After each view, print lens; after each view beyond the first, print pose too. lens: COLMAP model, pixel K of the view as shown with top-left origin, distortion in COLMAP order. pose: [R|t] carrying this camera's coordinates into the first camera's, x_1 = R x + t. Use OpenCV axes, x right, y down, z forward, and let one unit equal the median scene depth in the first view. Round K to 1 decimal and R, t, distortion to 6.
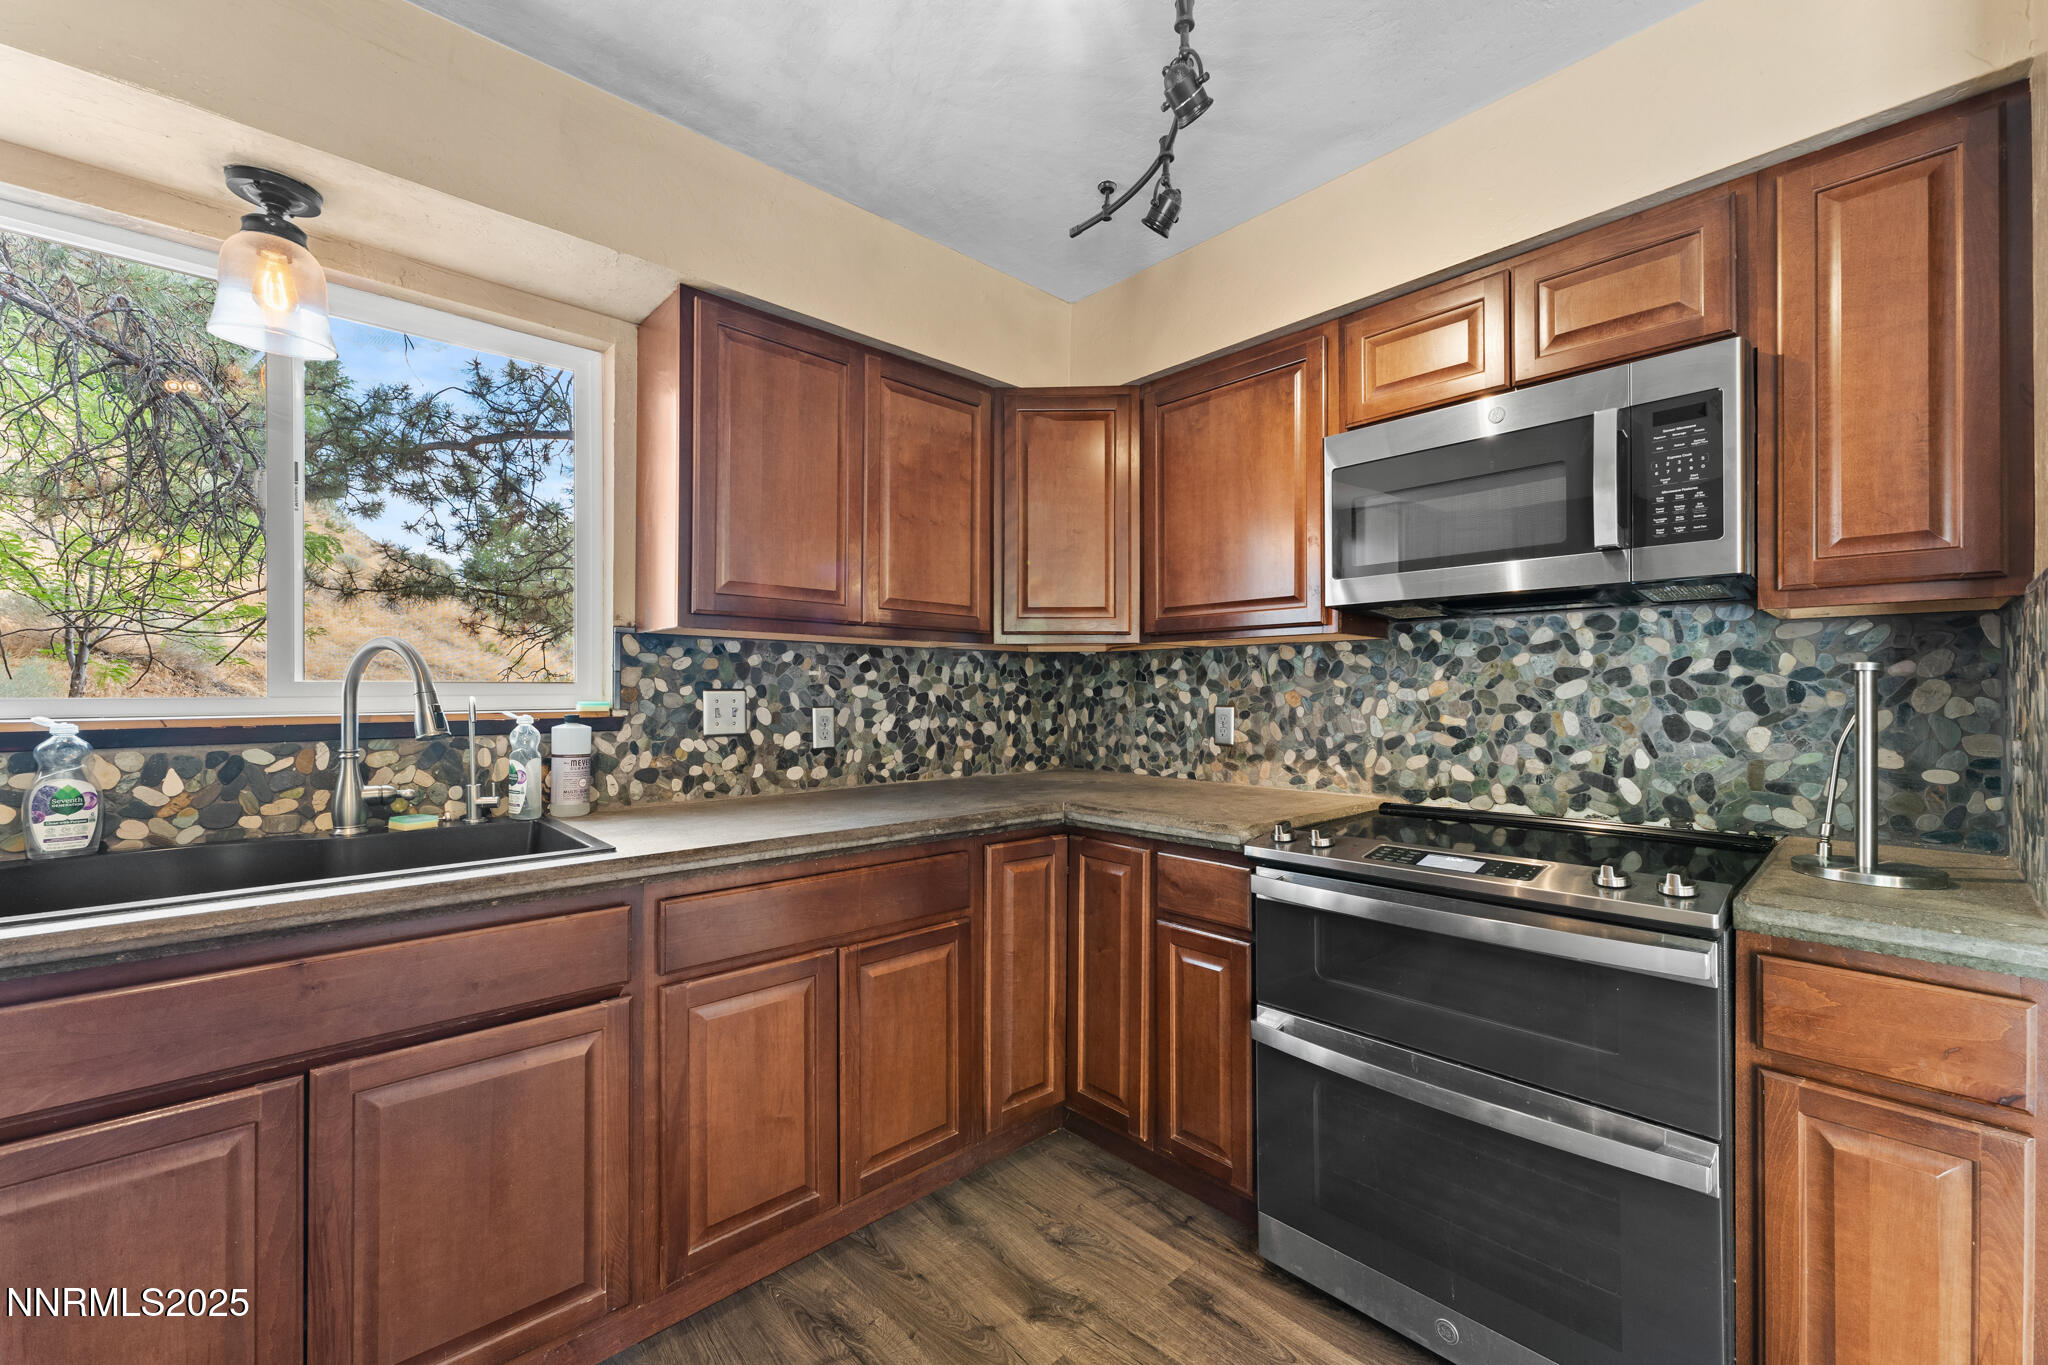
lens RADIAL K [[821.1, 0, 1028.5], [0, 821.1, 688.0], [0, 0, 1]] dist [0.001491, -0.000161]
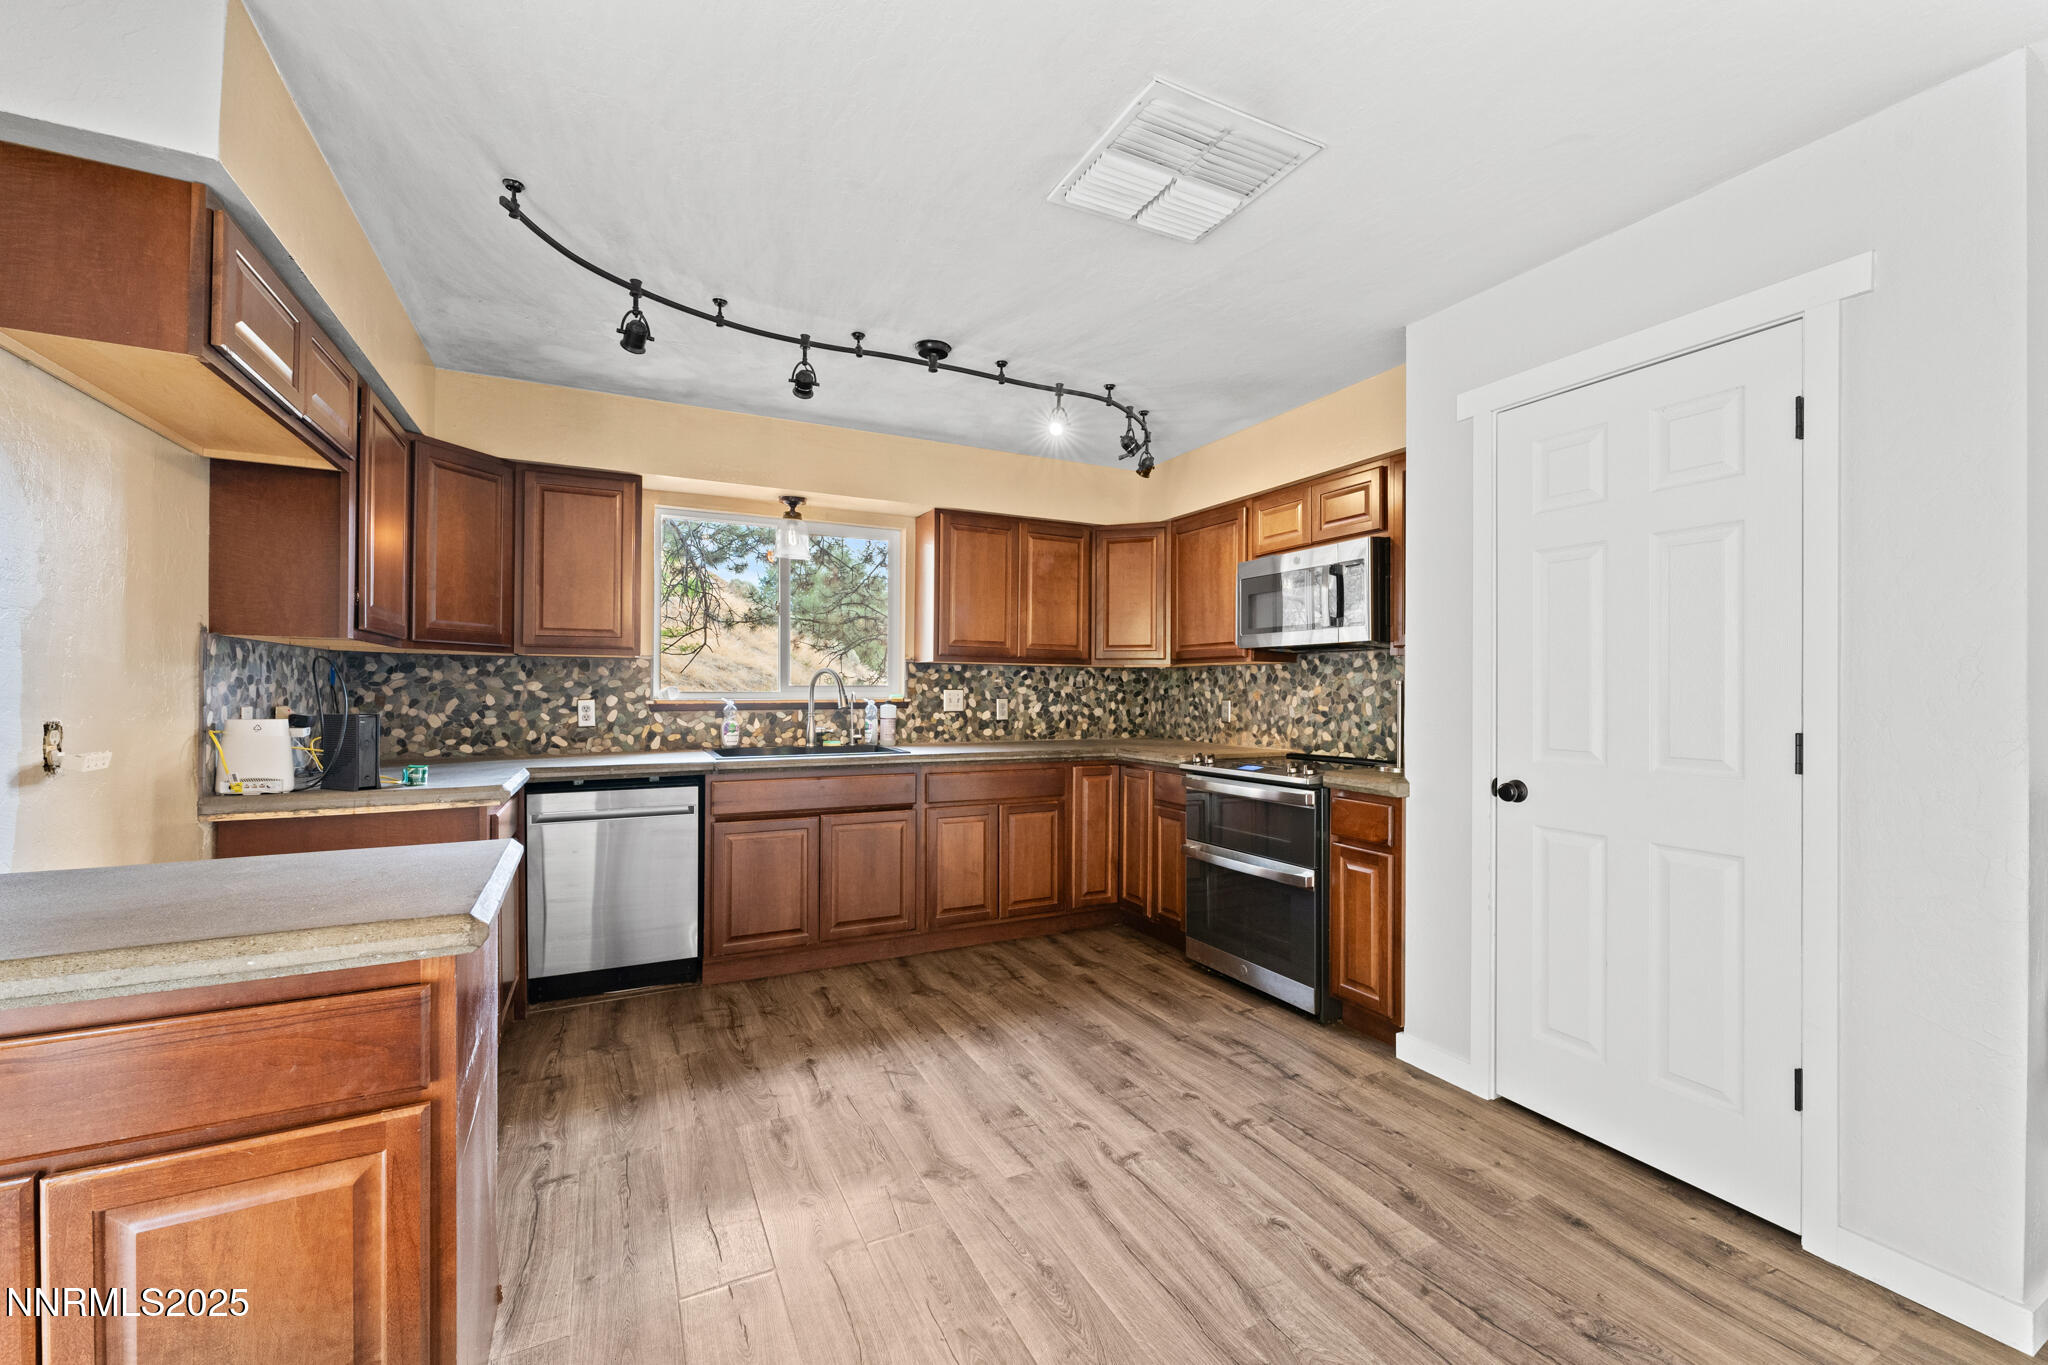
lens RADIAL K [[821.1, 0, 1028.5], [0, 821.1, 688.0], [0, 0, 1]] dist [0.001491, -0.000161]
pose [[0.961758, 0.004414, -0.273866, 0.360870], [-0.003703, 0.999988, 0.003114, -0.008007], [0.273876, -0.001981, 0.961763, -0.893554]]
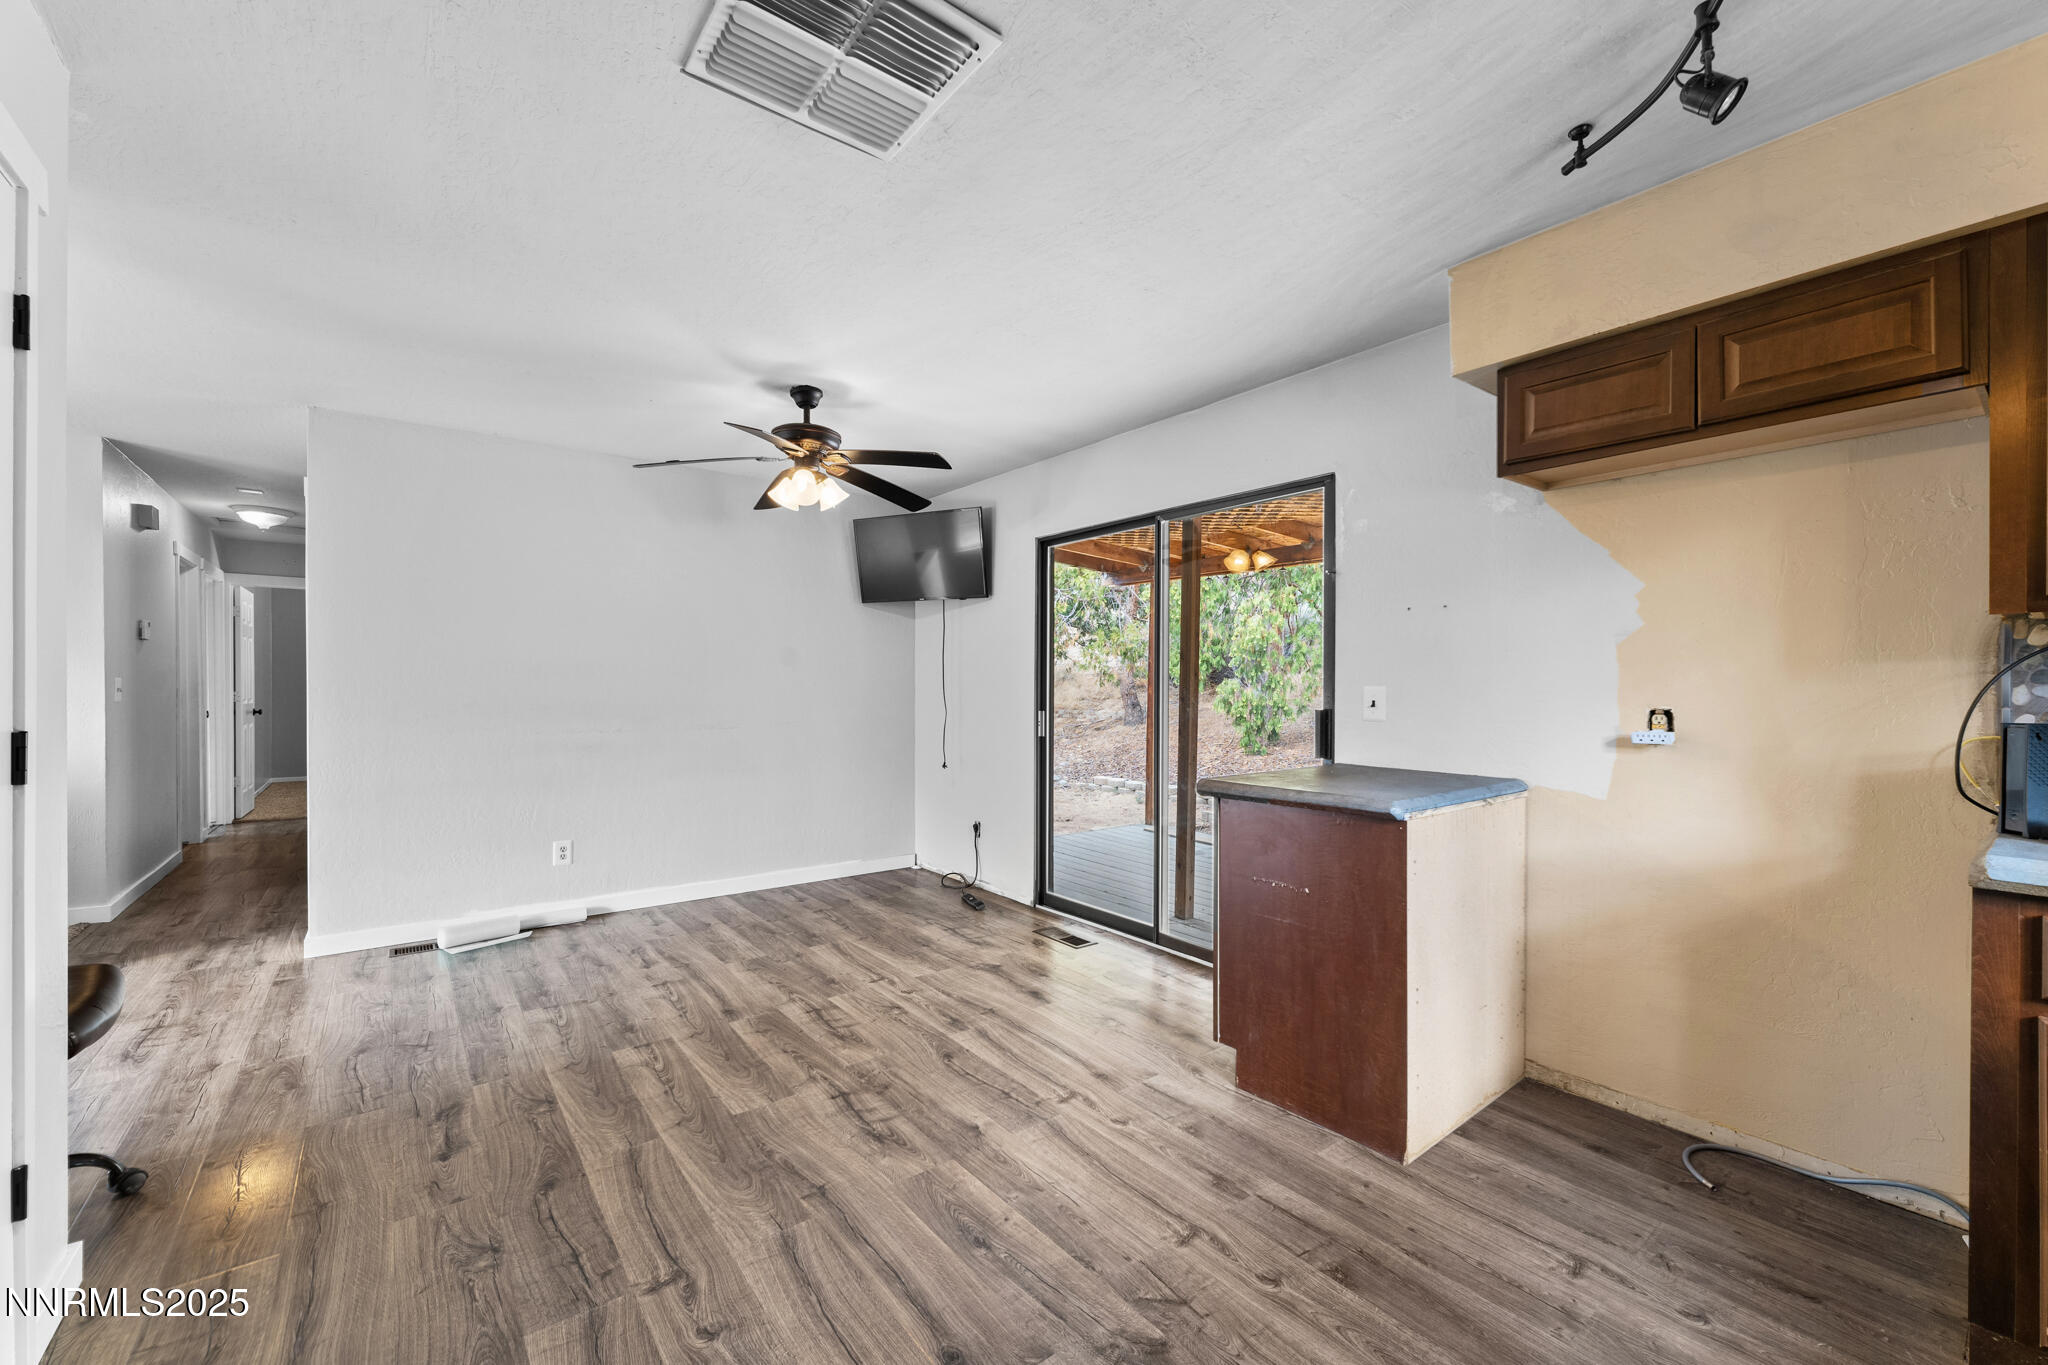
lens RADIAL K [[821.1, 0, 1028.5], [0, 821.1, 688.0], [0, 0, 1]] dist [0.001491, -0.000161]
pose [[-0.996242, 0.000129, 0.086611, 0.047117], [-0.000089, 0.999997, -0.002509, 0.004018], [-0.086611, -0.002508, -0.996239, 0.672251]]
